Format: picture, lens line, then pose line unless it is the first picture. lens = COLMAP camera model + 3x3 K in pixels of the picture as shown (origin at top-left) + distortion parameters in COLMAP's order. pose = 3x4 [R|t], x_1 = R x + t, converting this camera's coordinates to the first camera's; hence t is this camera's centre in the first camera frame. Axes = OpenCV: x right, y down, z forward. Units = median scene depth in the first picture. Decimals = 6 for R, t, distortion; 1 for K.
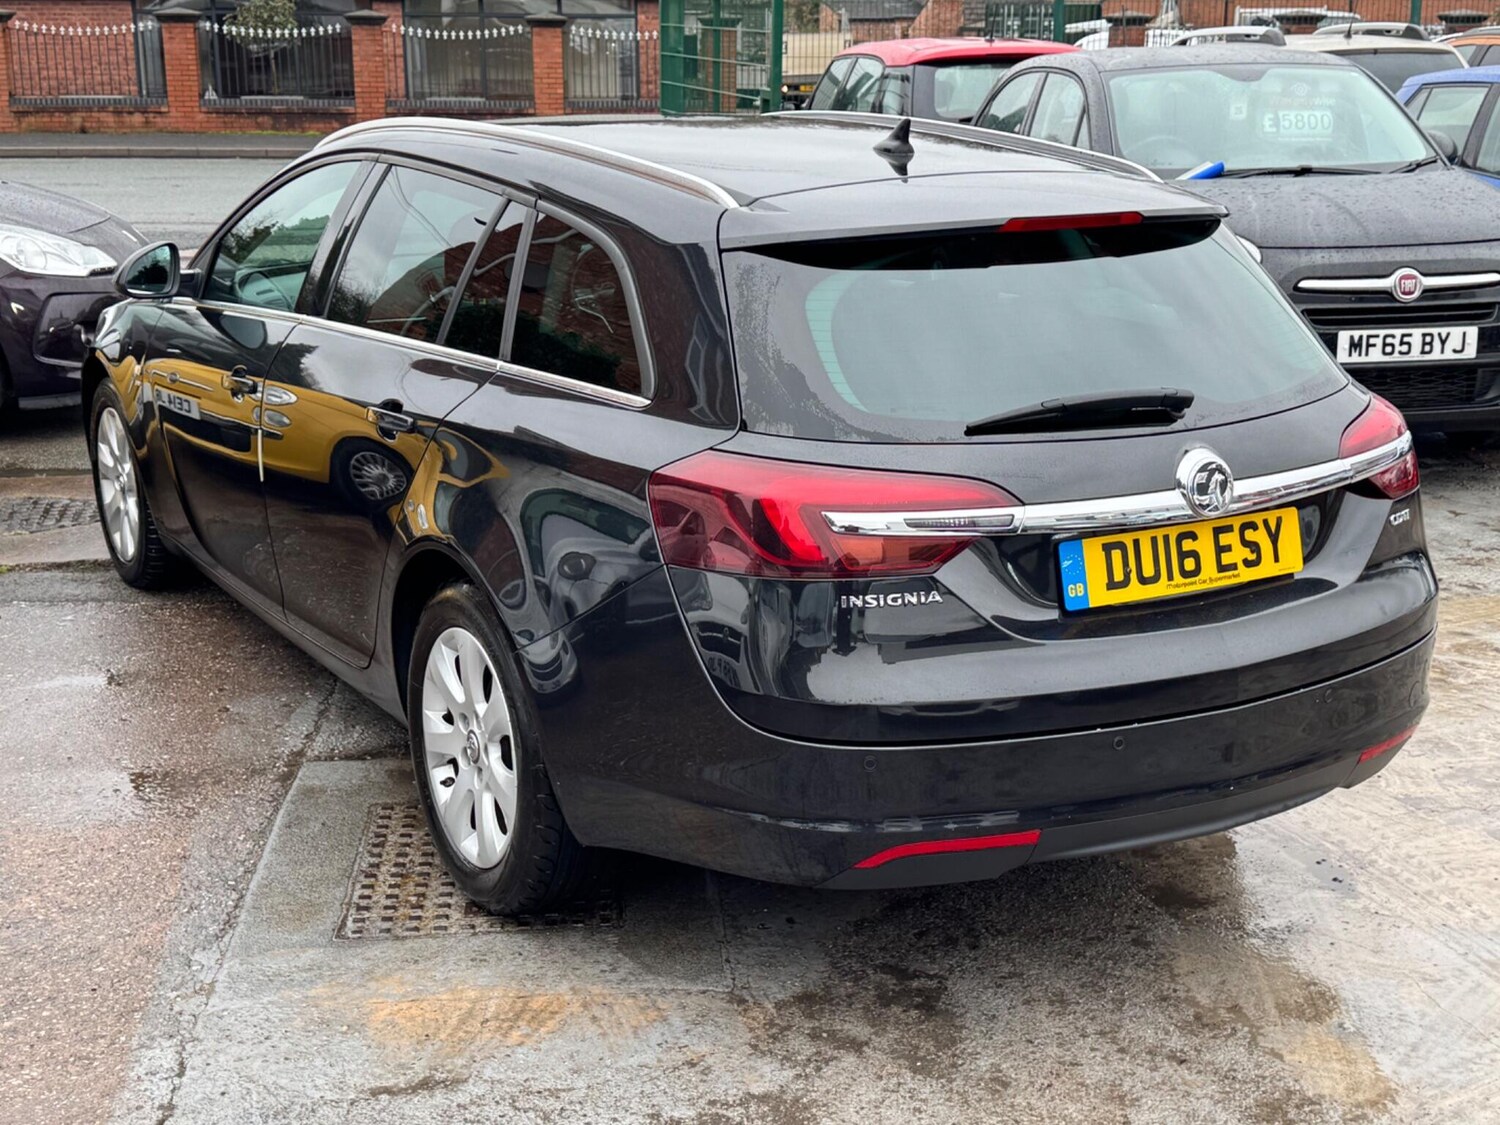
lens RADIAL K [[1956.0, 0, 753.4], [0, 1956.0, 579.9], [0, 0, 1]] dist [0.208941, -0.501457]
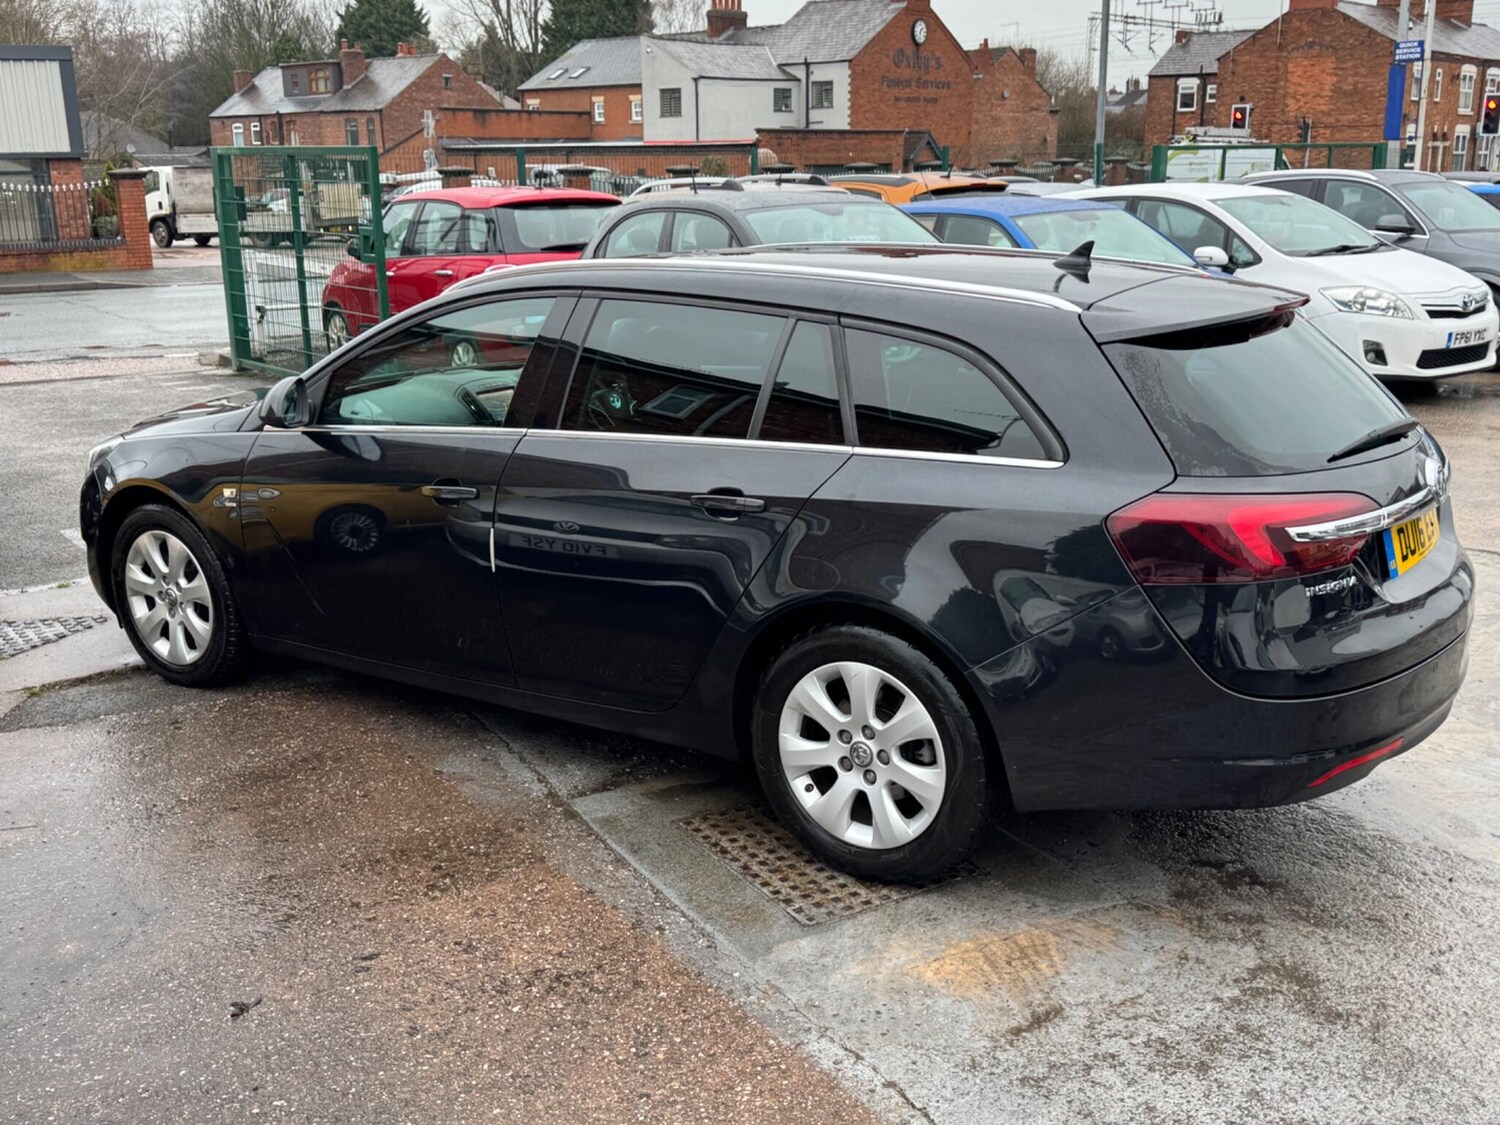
lens RADIAL K [[1464.5, 0, 750.7], [0, 1464.5, 569.2], [0, 0, 1]] dist [0.164945, -0.320054]
pose [[0.908931, -0.122987, 0.398396, -0.605423], [0.128181, 0.991656, 0.013688, -0.057844], [-0.396755, 0.038626, 0.917111, 0.178104]]
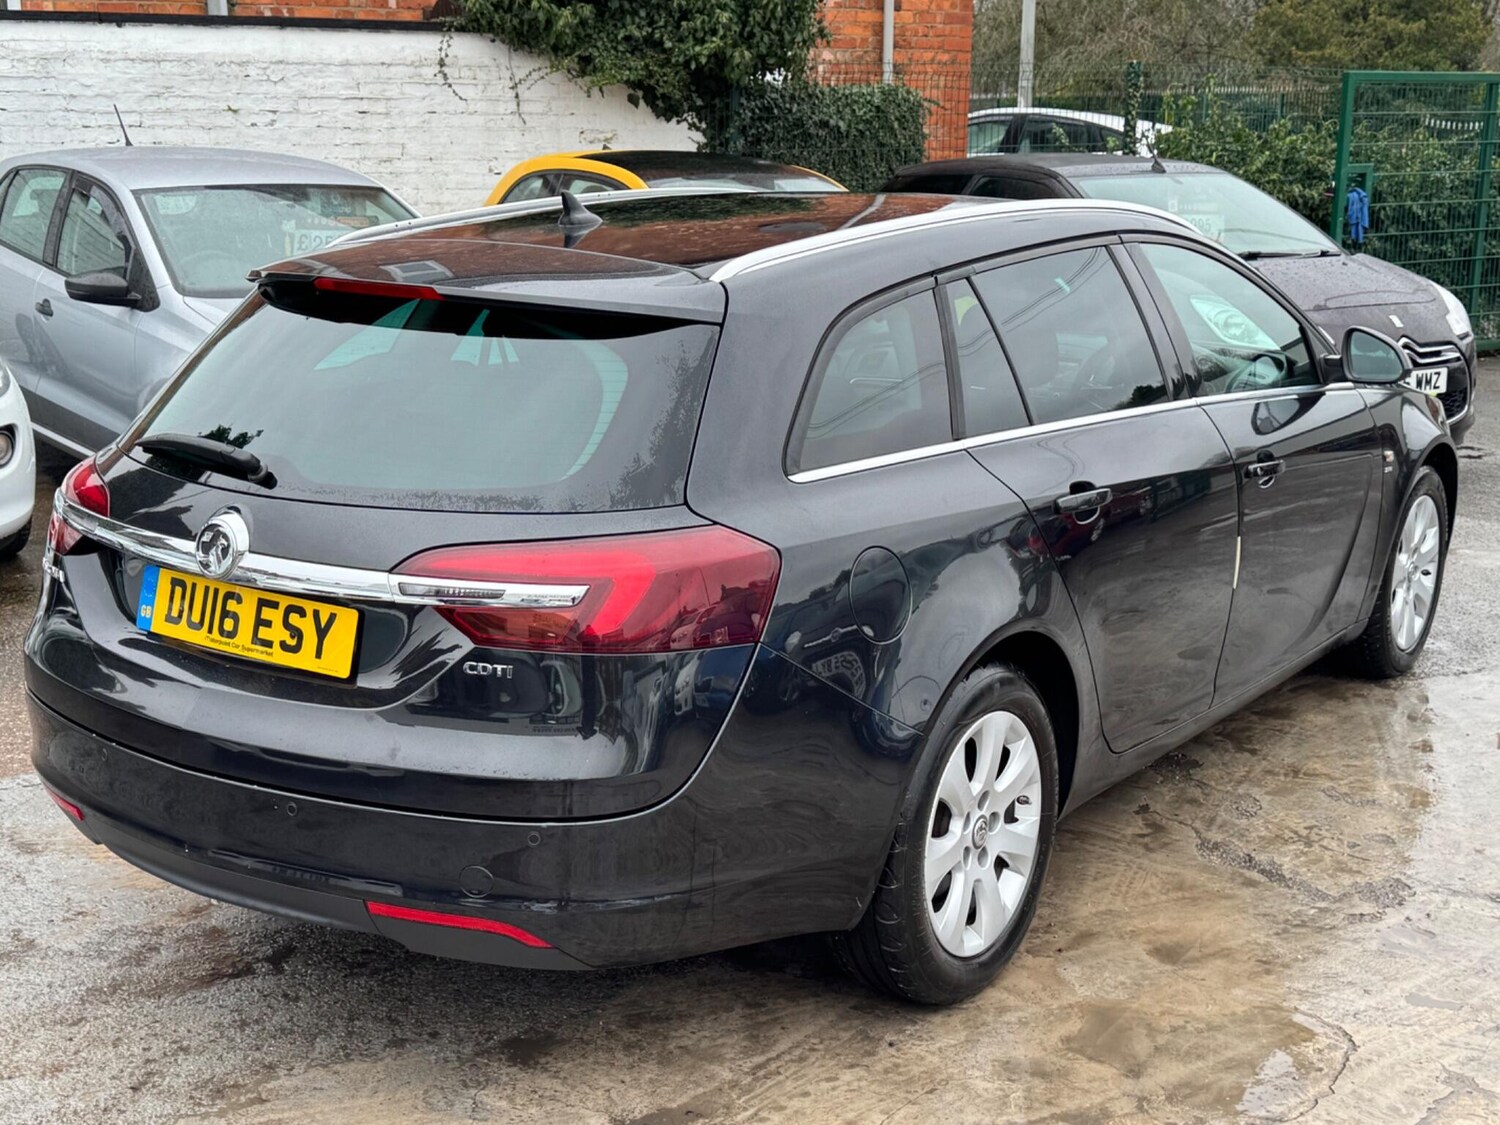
lens RADIAL K [[1856.6, 0, 747.2], [0, 1856.6, 568.6], [0, 0, 1]] dist [0.210009, -0.482817]
pose [[0.418913, 0.212396, -0.882836, 1.071868], [-0.250150, 0.961631, 0.112655, -0.191538], [0.872890, 0.173649, 0.455971, 0.722393]]
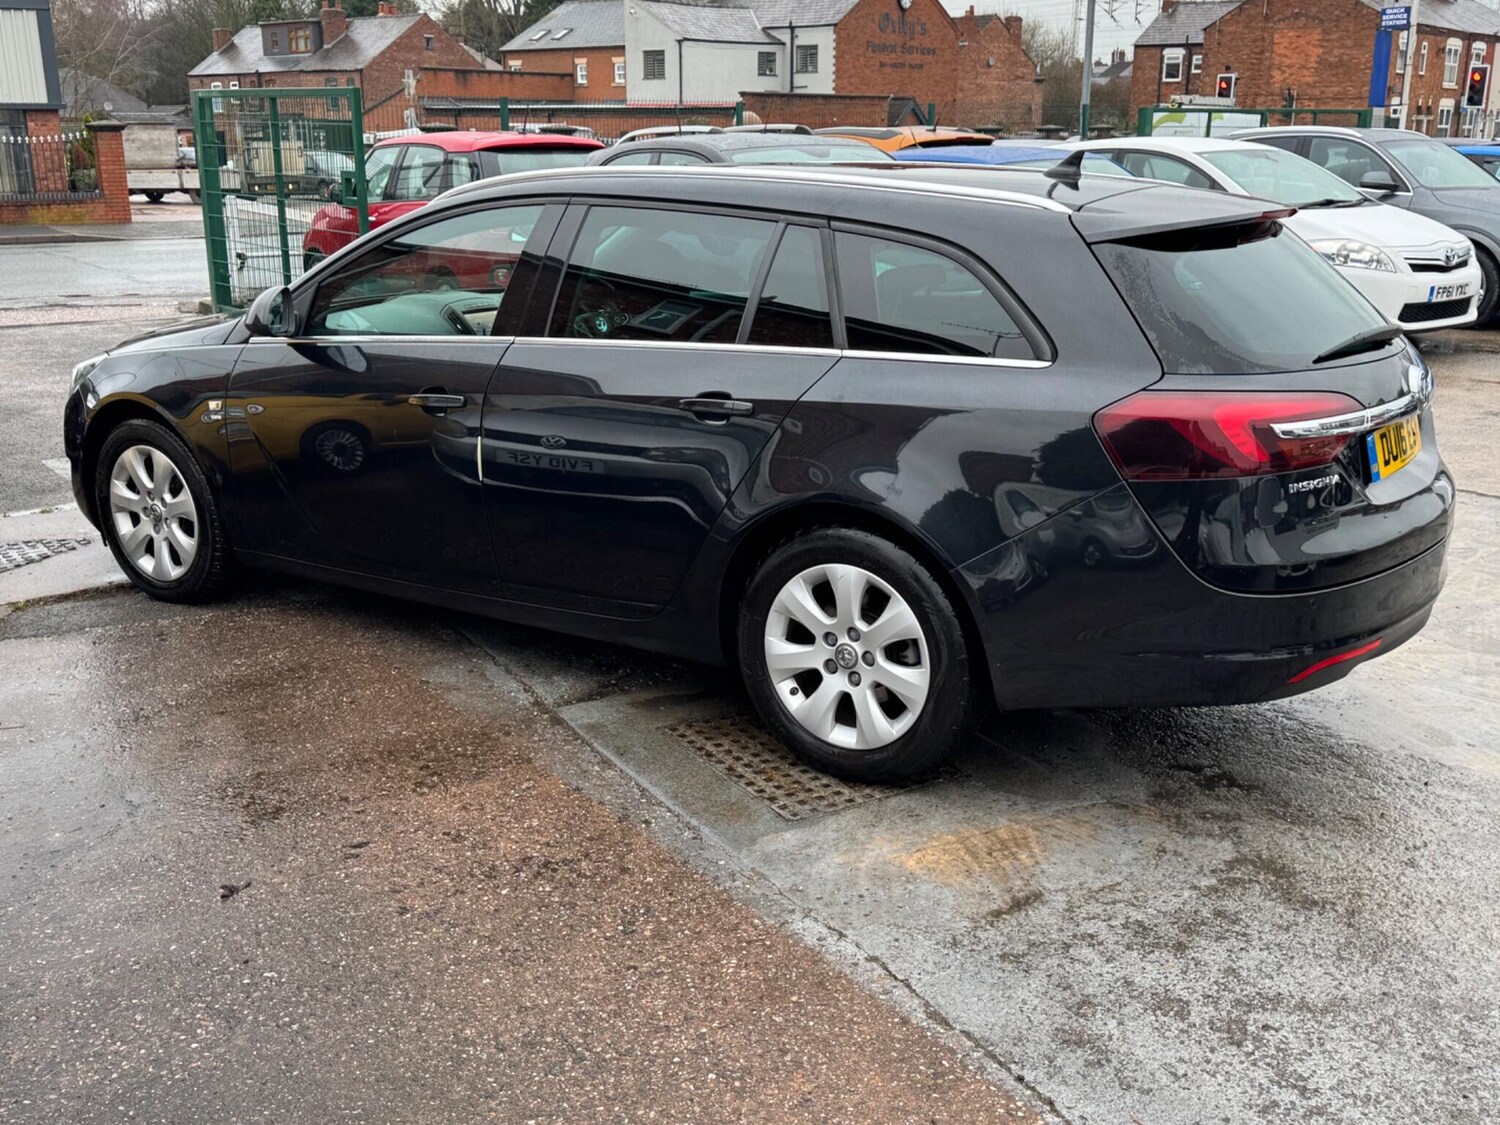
lens RADIAL K [[1462.9, 0, 744.7], [0, 1462.9, 570.8], [0, 0, 1]] dist [0.164185, -0.306767]
pose [[0.906082, -0.122764, 0.404900, -0.618185], [0.118534, 0.992311, 0.035608, -0.011804], [-0.406158, 0.015731, 0.913667, 0.177388]]
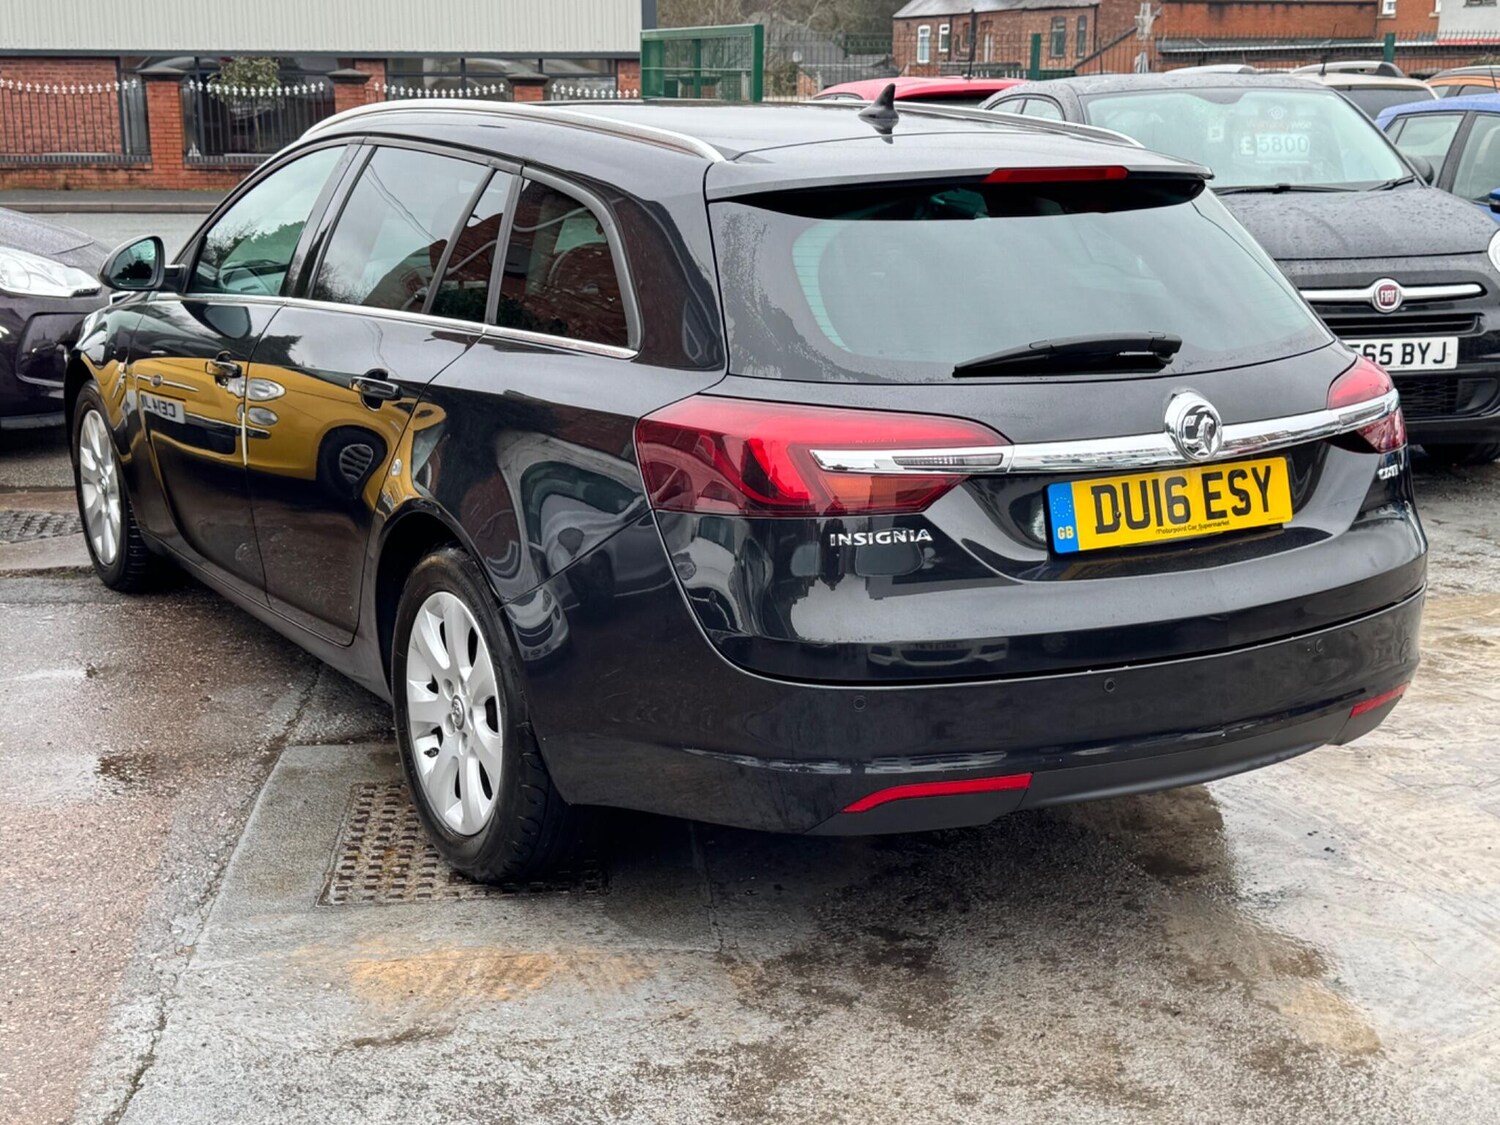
lens RADIAL K [[1957.6, 0, 739.4], [0, 1957.6, 567.5], [0, 0, 1]] dist [0.205720, -0.484107]
pose [[0.999992, -0.002385, 0.003314, -0.003846], [0.002511, 0.999251, -0.038624, 0.054046], [-0.003219, 0.038632, 0.999248, 0.005122]]
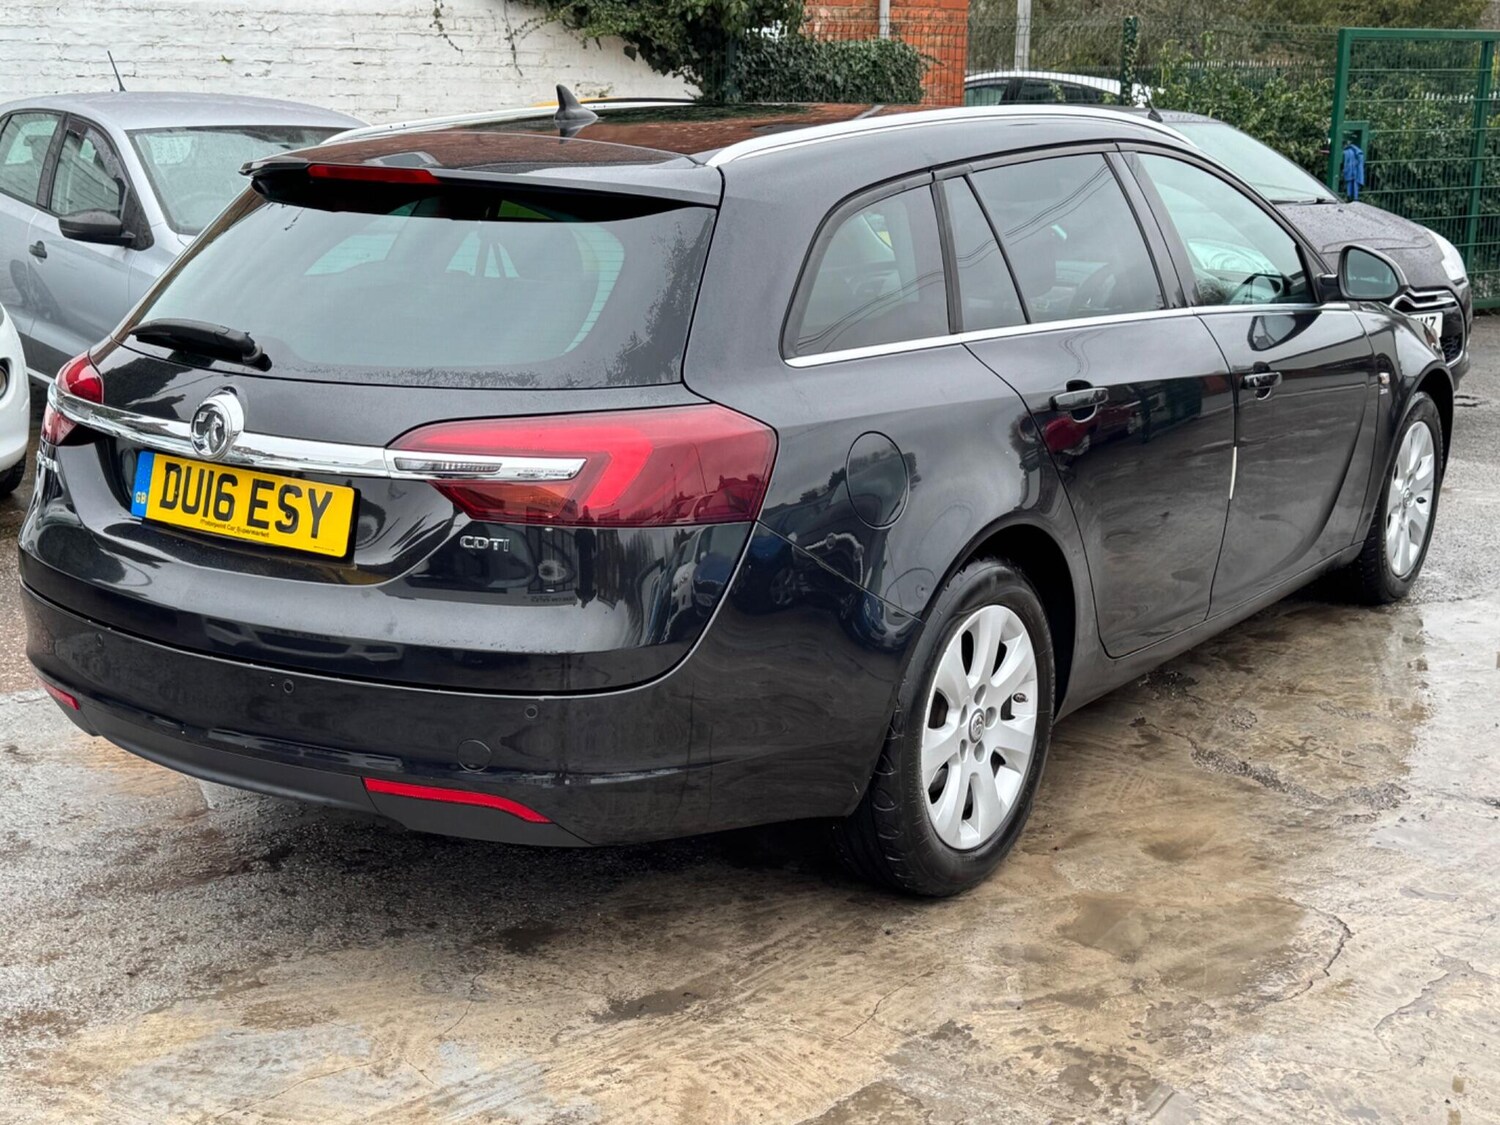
lens RADIAL K [[1856.7, 0, 758.1], [0, 1856.7, 556.6], [0, 0, 1]] dist [0.208677, -0.474541]
pose [[0.425587, 0.214591, -0.879106, 1.081711], [-0.249589, 0.961629, 0.113906, -0.146617], [0.869817, 0.170938, 0.462816, 0.730752]]
